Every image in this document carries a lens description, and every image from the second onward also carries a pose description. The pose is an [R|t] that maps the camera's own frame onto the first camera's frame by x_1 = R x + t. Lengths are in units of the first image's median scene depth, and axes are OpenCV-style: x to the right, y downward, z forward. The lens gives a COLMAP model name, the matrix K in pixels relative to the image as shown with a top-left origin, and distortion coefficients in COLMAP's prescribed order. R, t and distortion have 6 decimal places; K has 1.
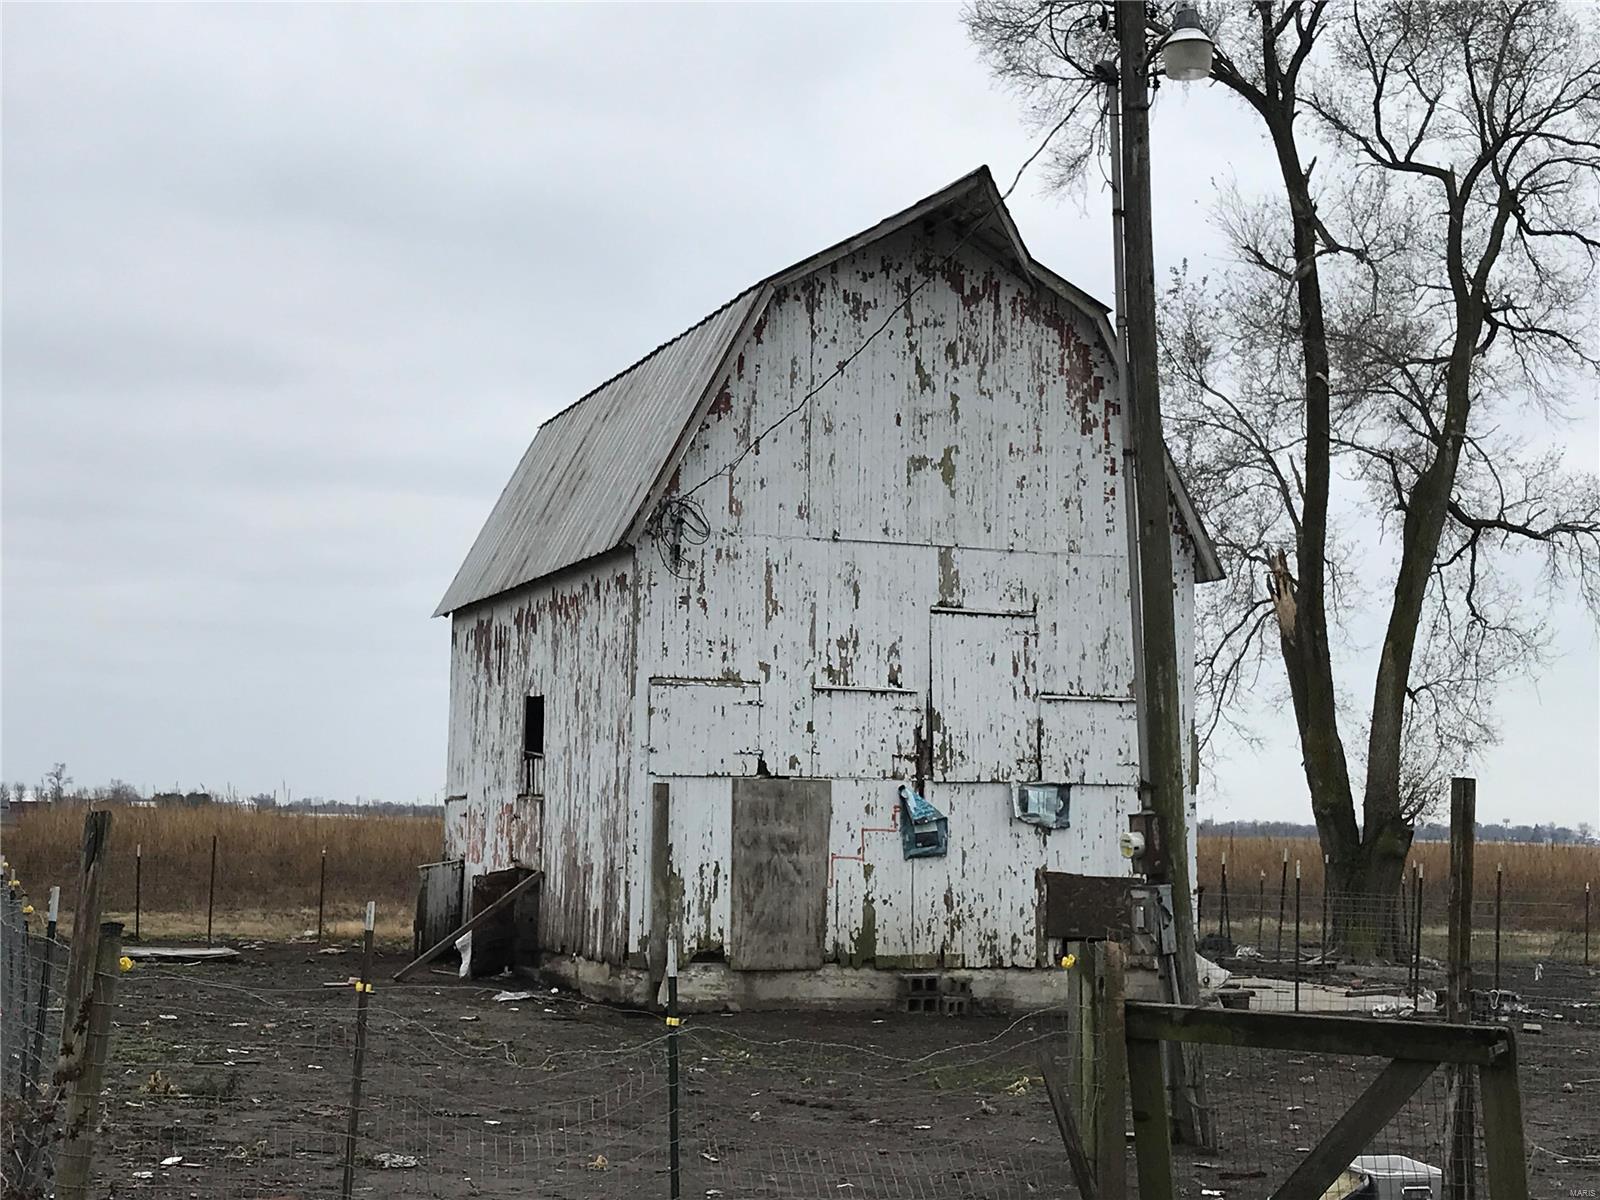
lens RADIAL K [[2450.1, 0, 792.2], [0, 2450.1, 587.6], [0, 0, 1]] dist [0.104524, 0.000000]
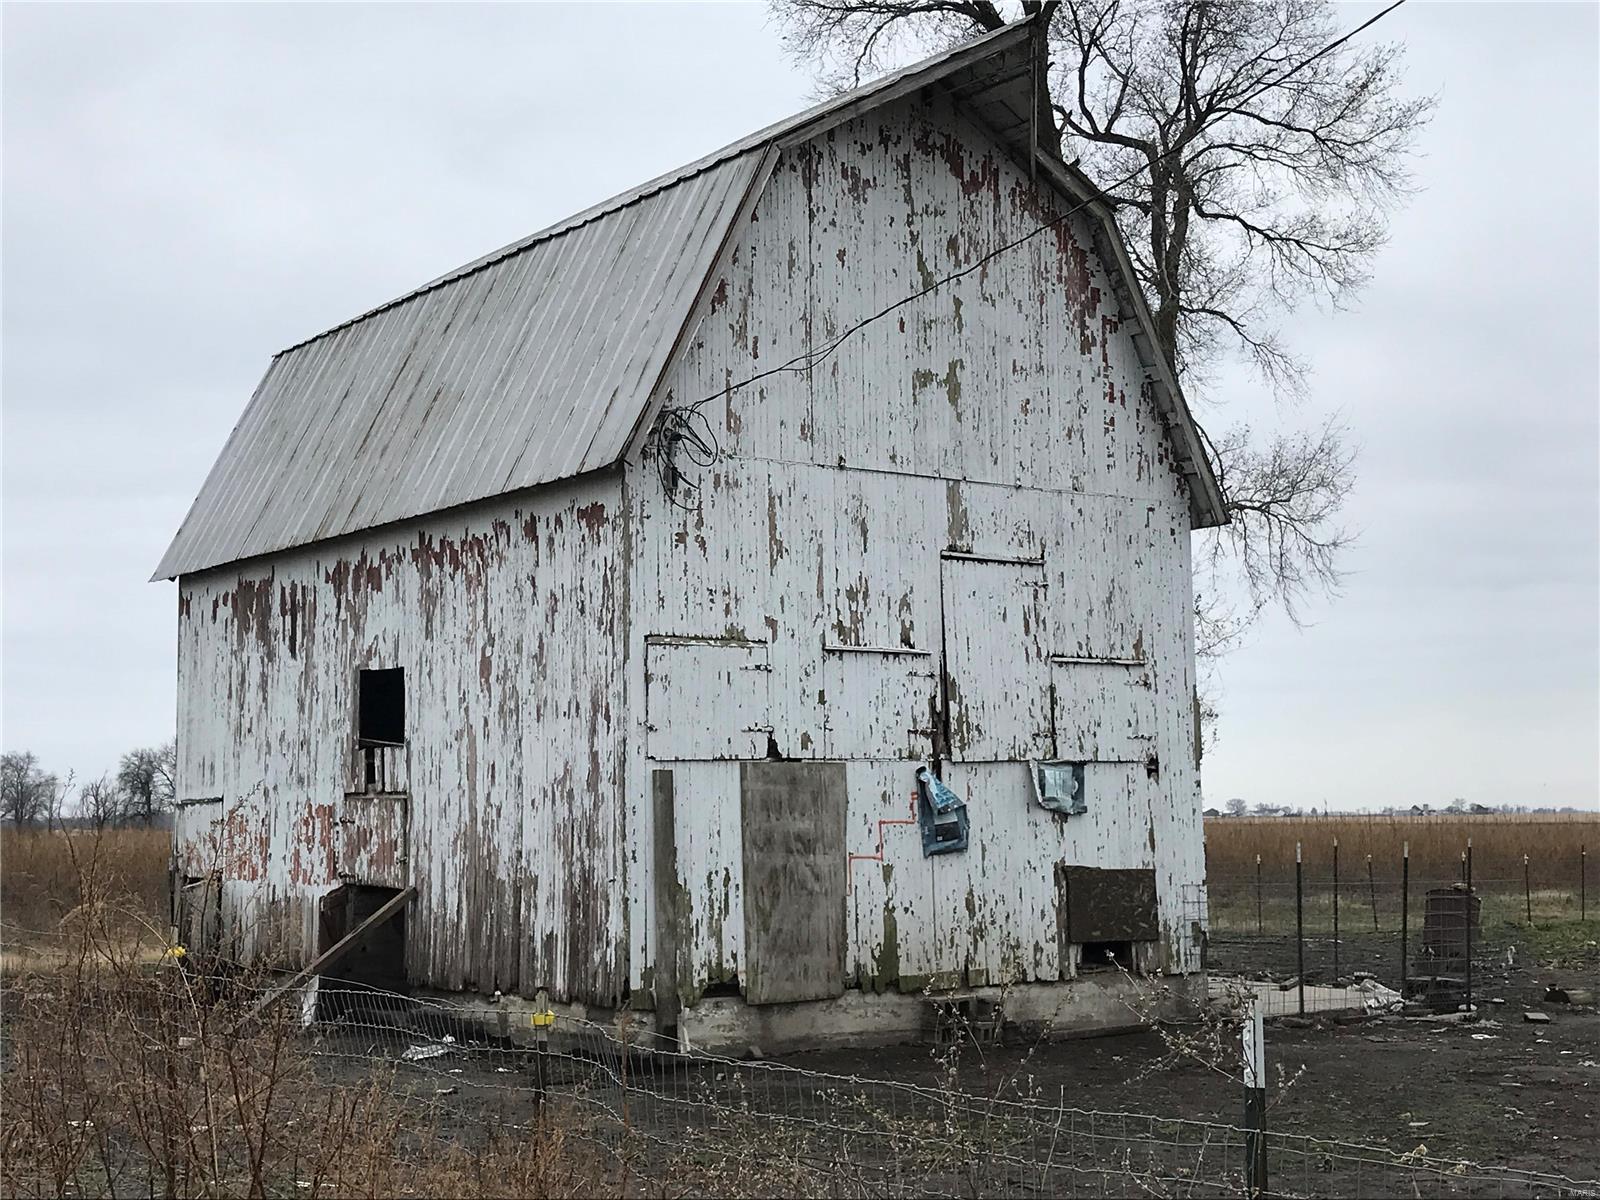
lens RADIAL K [[2198.8, 0, 796.3], [0, 2198.8, 589.1], [0, 0, 1]] dist [0.100988, 0.000000]
pose [[0.954260, 0.001645, 0.298973, -0.212402], [0.000216, 0.999981, -0.006194, 0.025127], [-0.298978, 0.005975, 0.954241, 0.303078]]
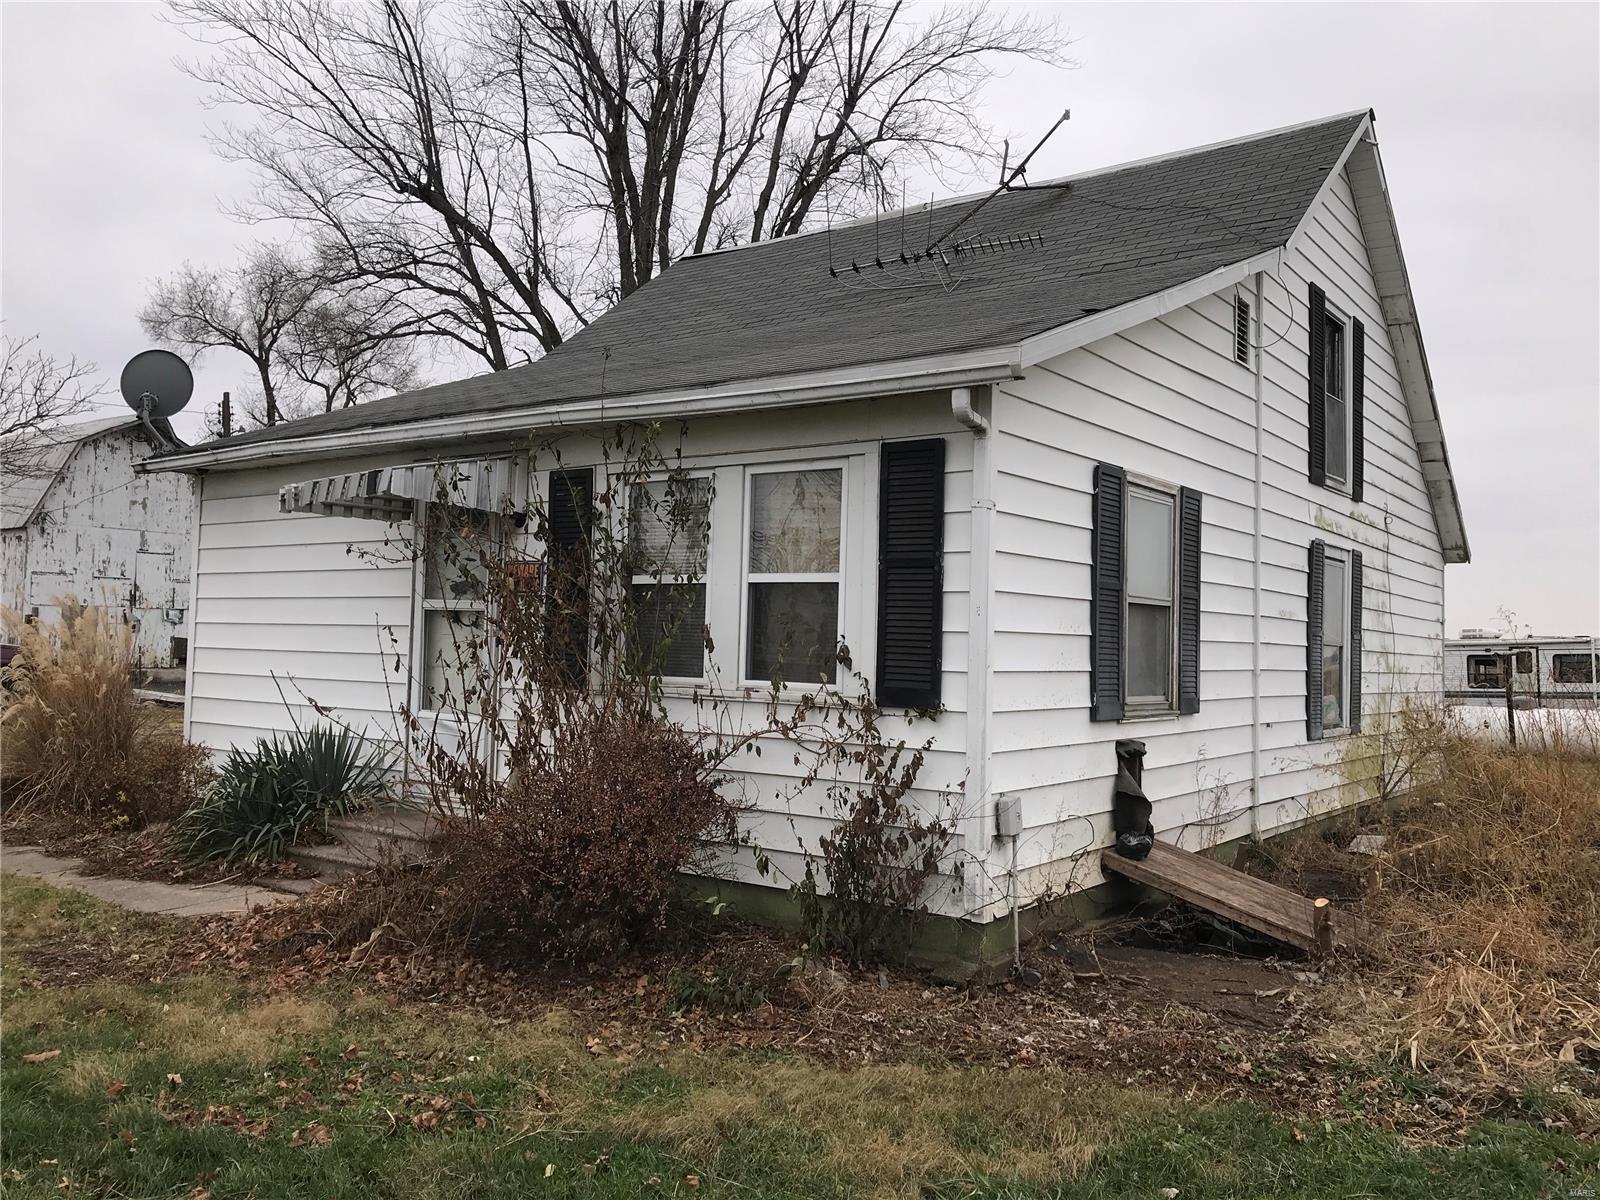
lens RADIAL K [[1303.6, 0, 816.6], [0, 1303.6, 588.2], [0, 0, 1]] dist [0.014459, 0.000455]
pose [[0.819781, 0.025517, 0.572108, -0.178562], [-0.065855, 0.996580, 0.049915, -0.081642], [-0.568878, -0.078595, 0.818658, -0.806251]]
